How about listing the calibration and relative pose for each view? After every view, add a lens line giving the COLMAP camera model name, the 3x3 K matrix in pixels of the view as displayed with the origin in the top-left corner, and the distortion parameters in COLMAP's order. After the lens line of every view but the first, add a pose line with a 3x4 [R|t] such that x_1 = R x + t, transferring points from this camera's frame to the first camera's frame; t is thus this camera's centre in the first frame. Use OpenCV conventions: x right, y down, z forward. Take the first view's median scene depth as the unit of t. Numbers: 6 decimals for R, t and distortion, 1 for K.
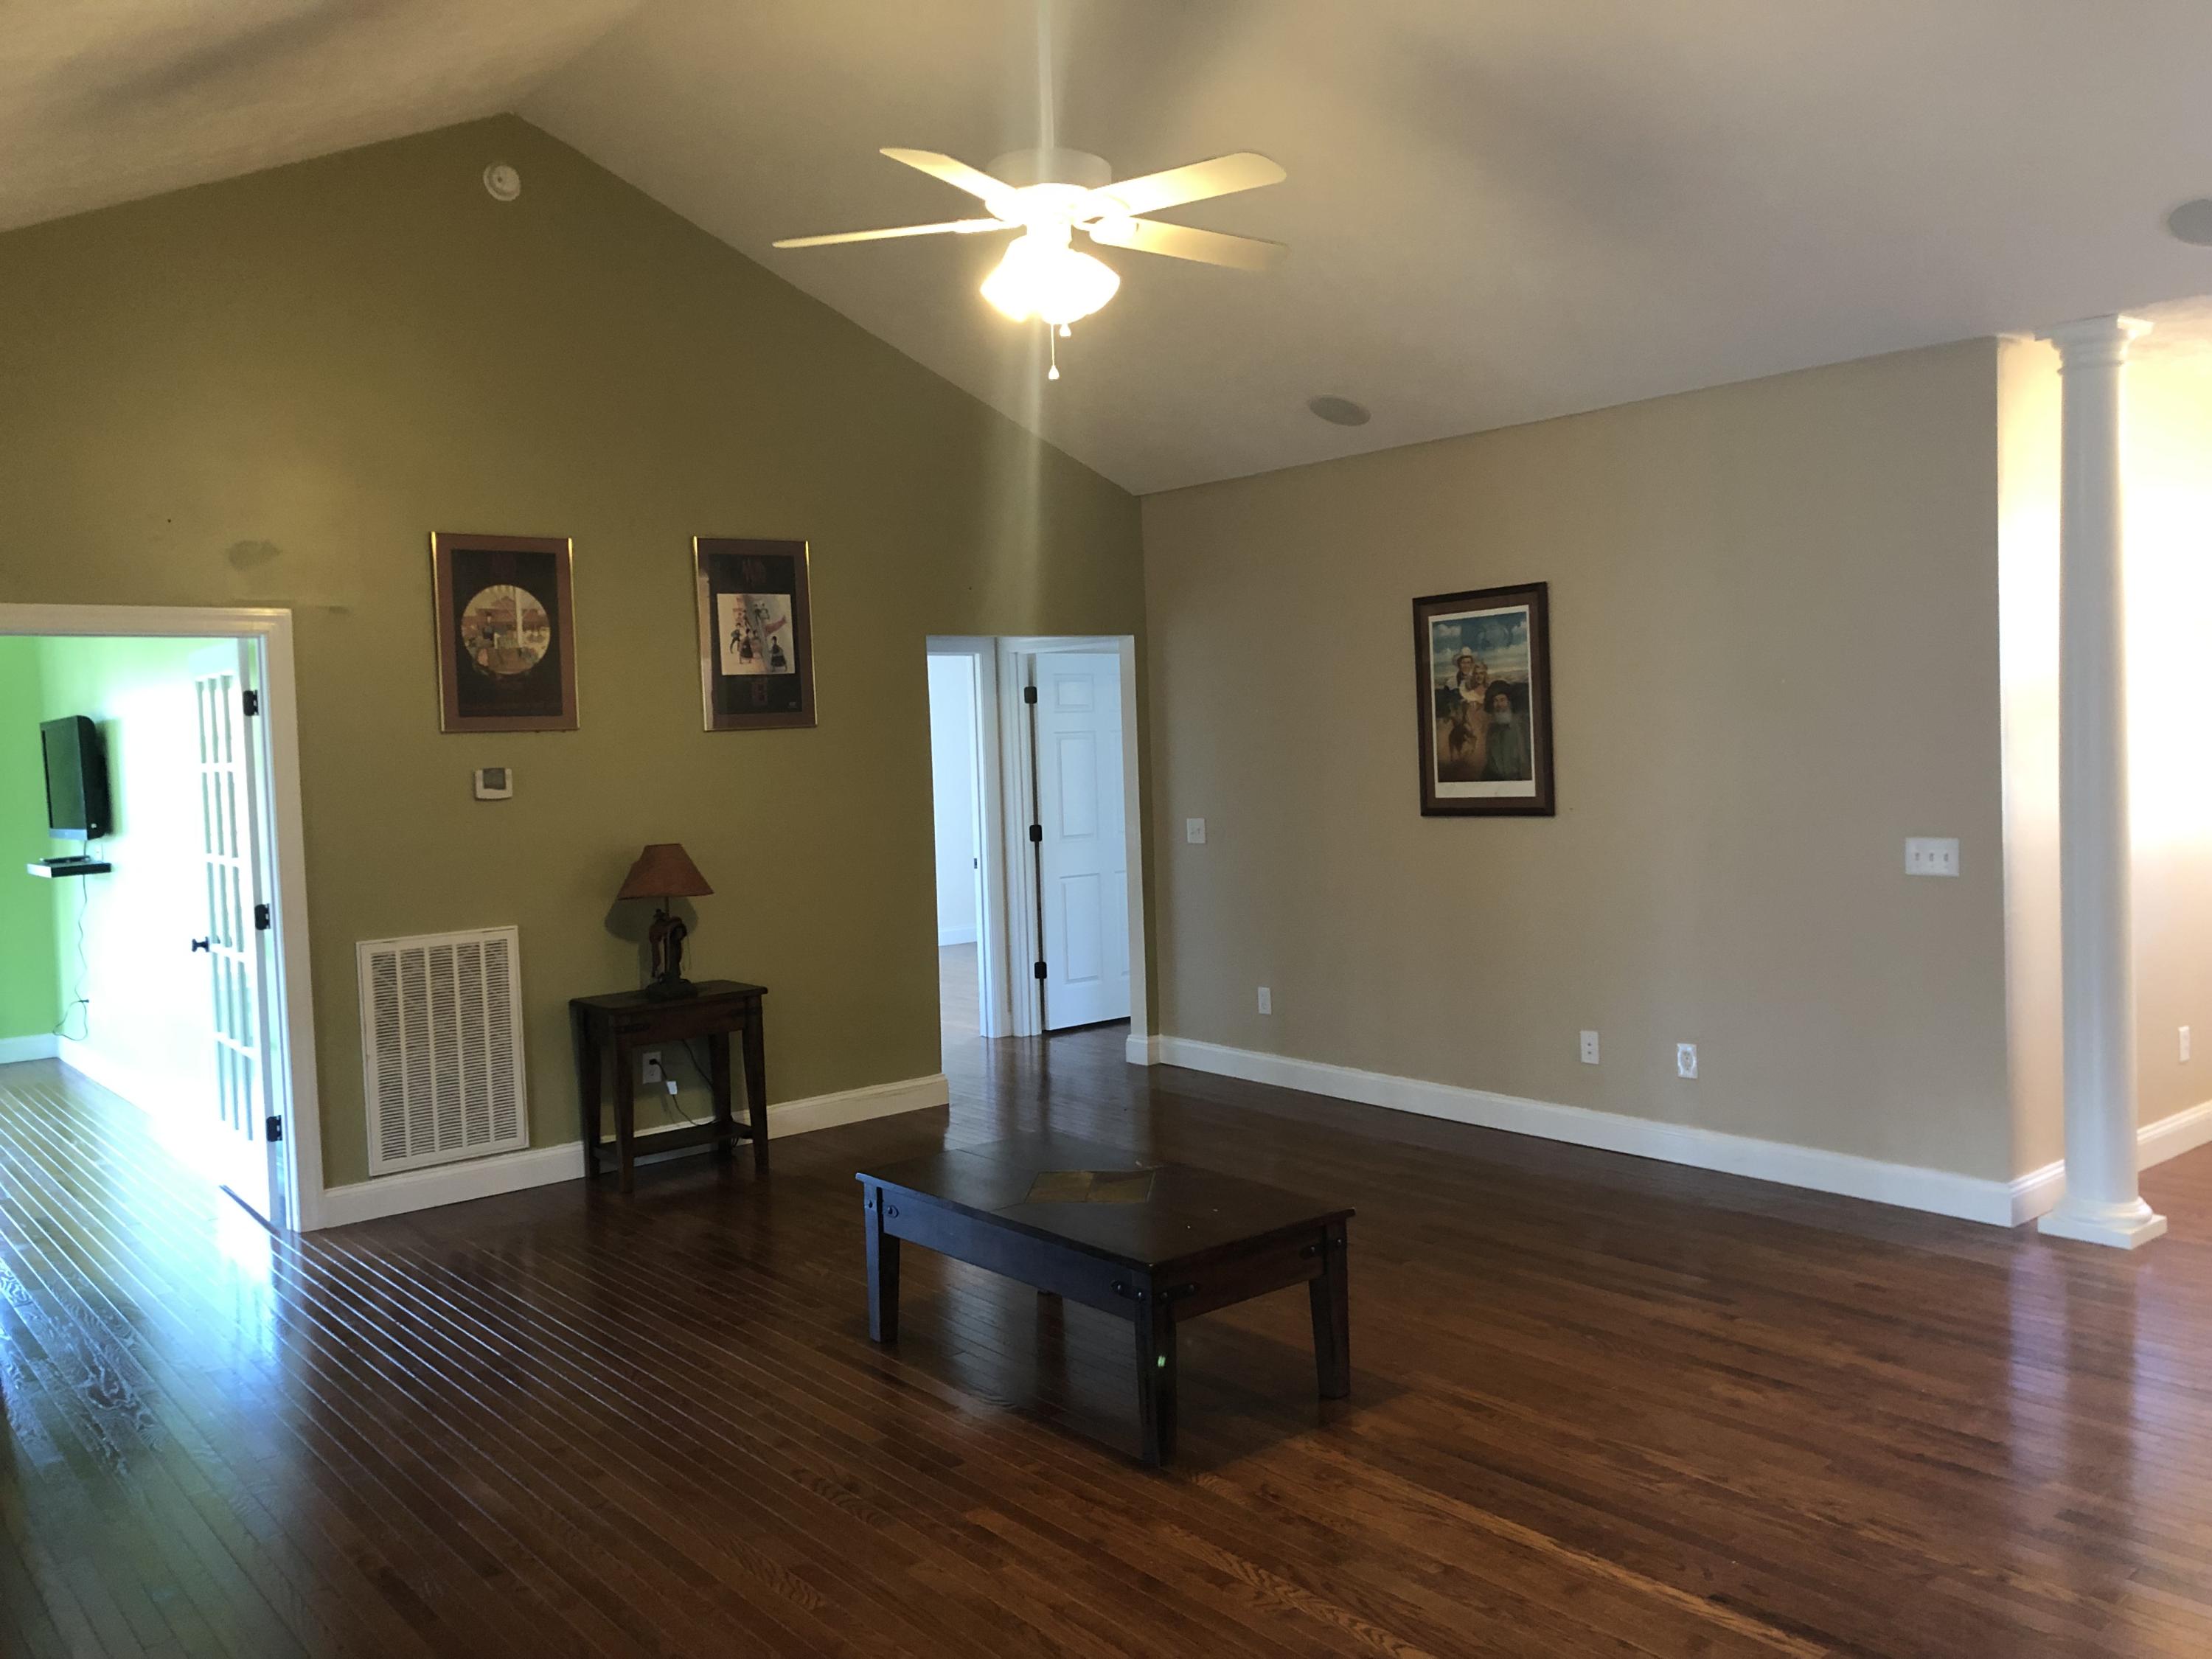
lens RADIAL K [[1805.5, 0, 1111.2], [0, 1805.5, 820.9], [0, 0, 1]] dist [0.040346, -0.042798]
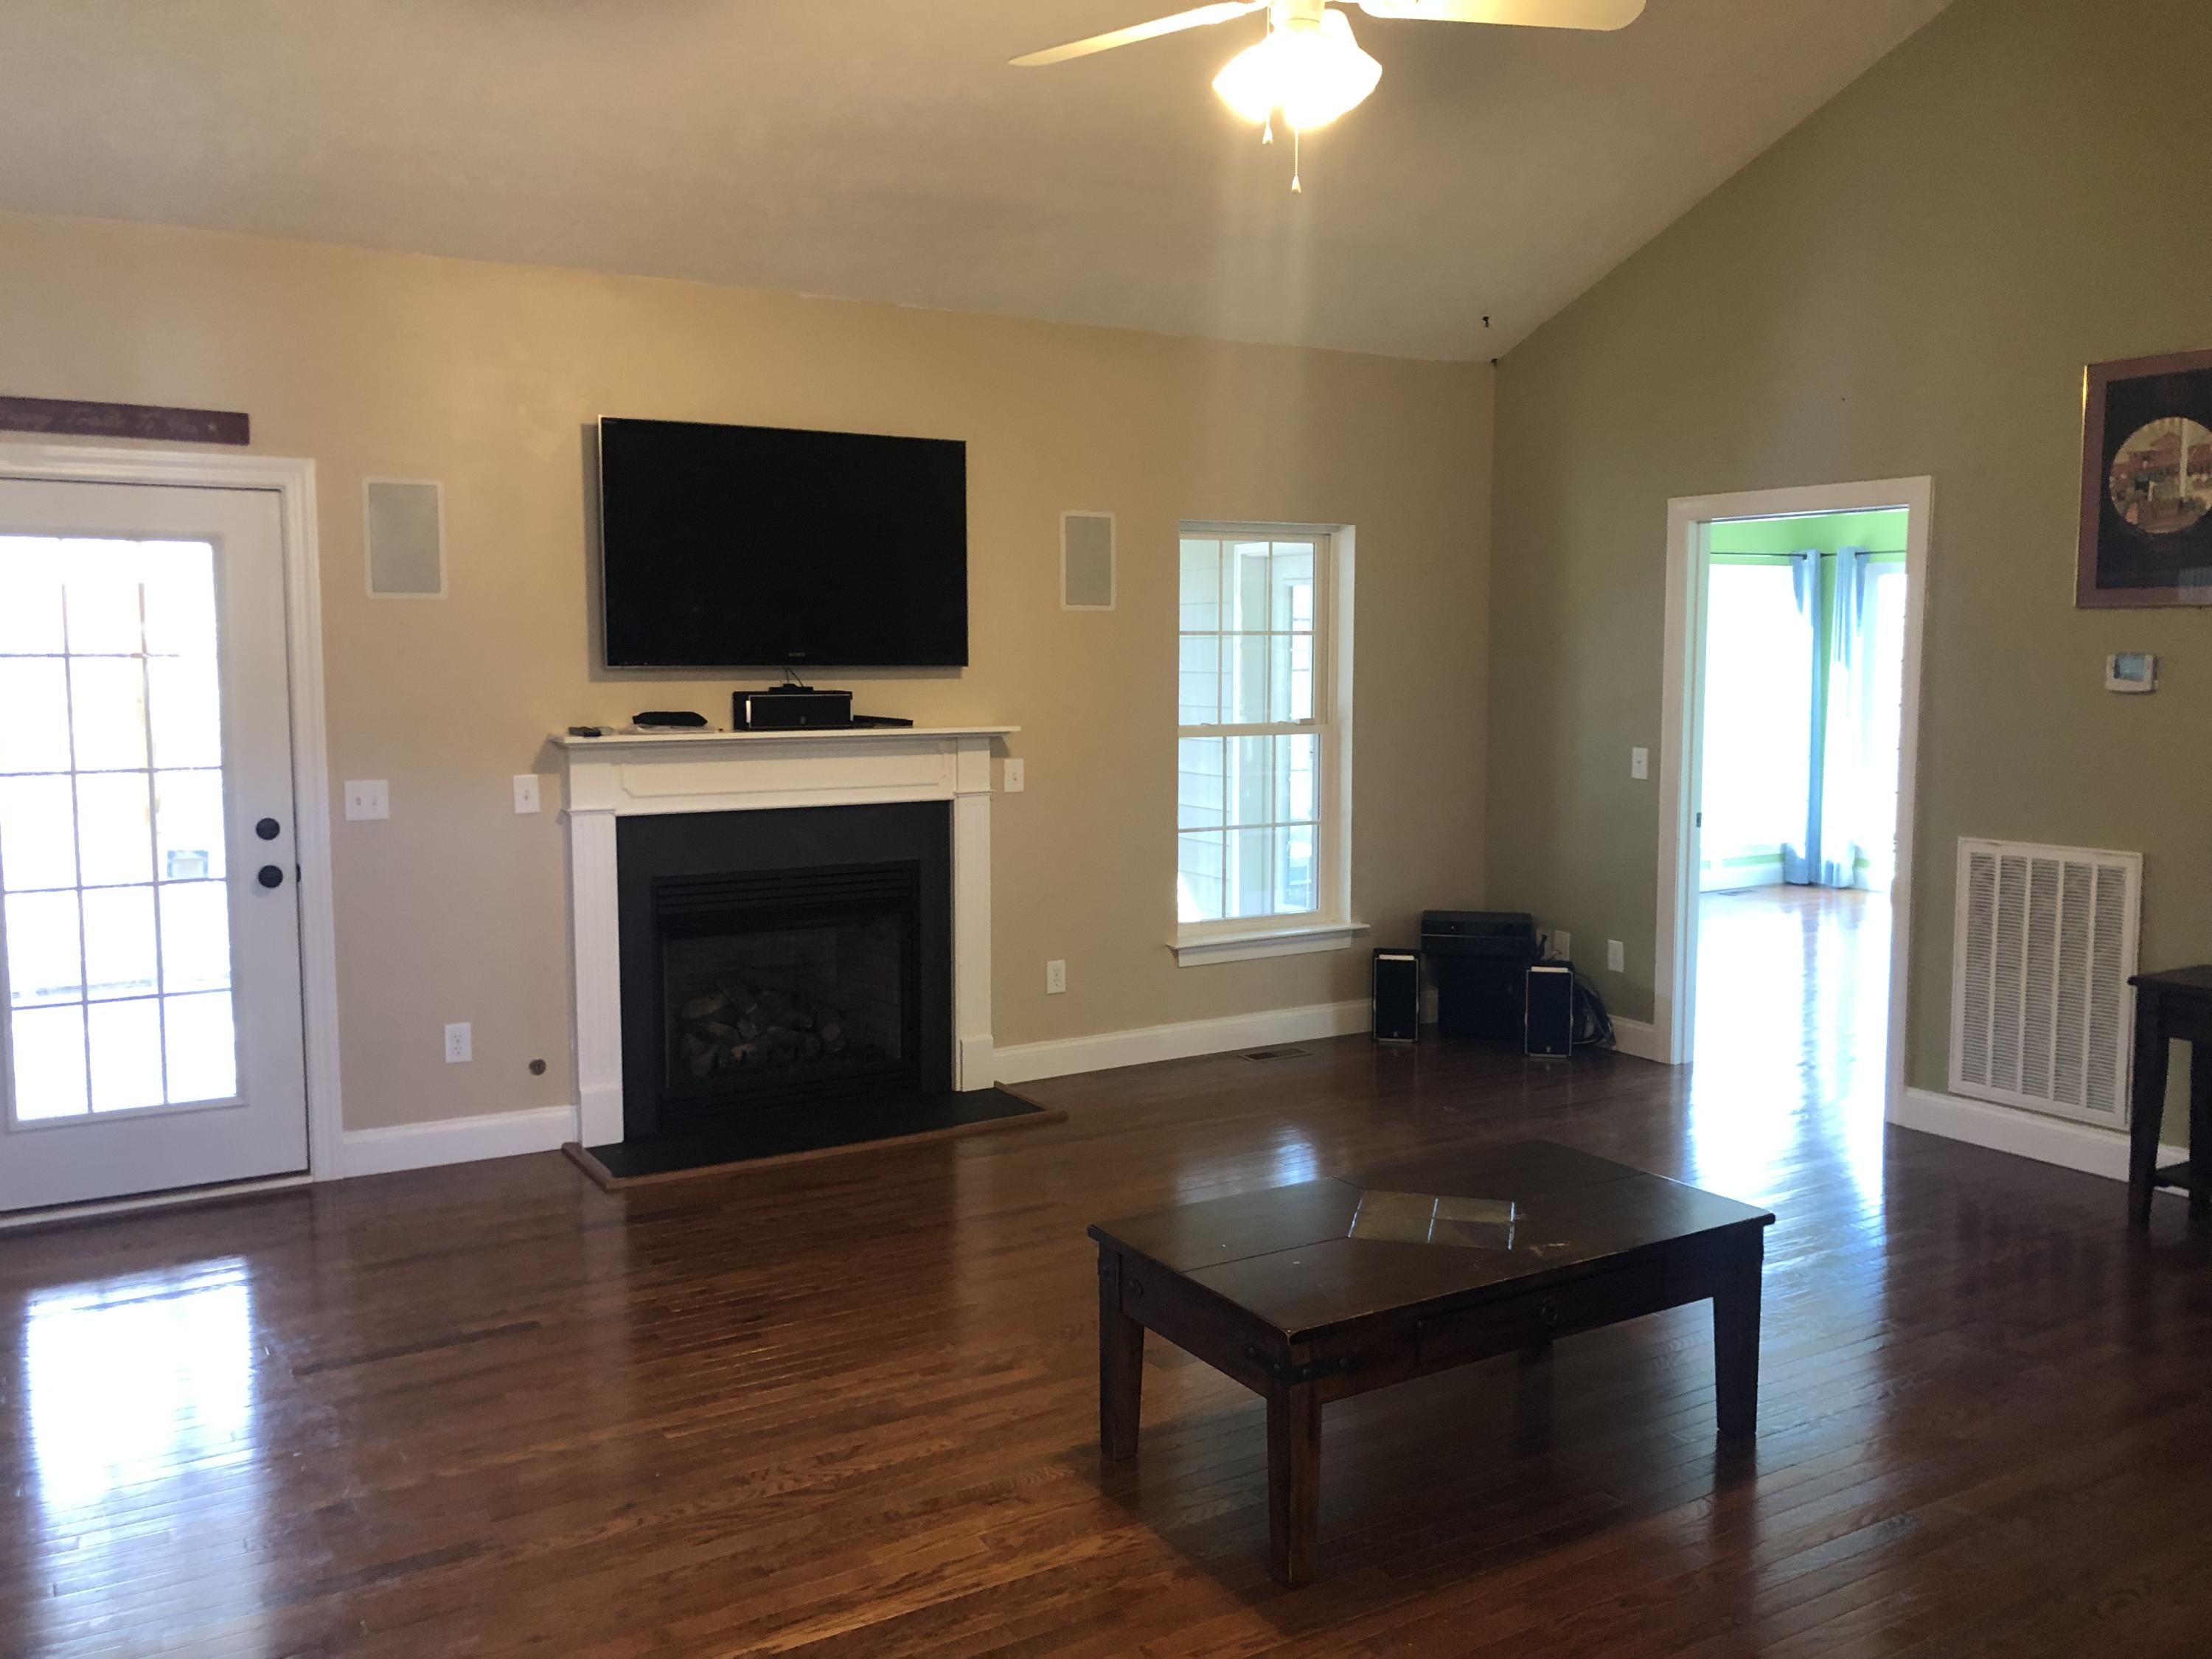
lens RADIAL K [[1805.5, 0, 1119.8], [0, 1805.5, 829.9], [0, 0, 1]] dist [0.040346, -0.042798]
pose [[-0.143702, 0.129003, -0.981177, 0.524771], [-0.049122, 0.989315, 0.137267, -0.040594], [0.988401, 0.067923, -0.135830, 0.677999]]
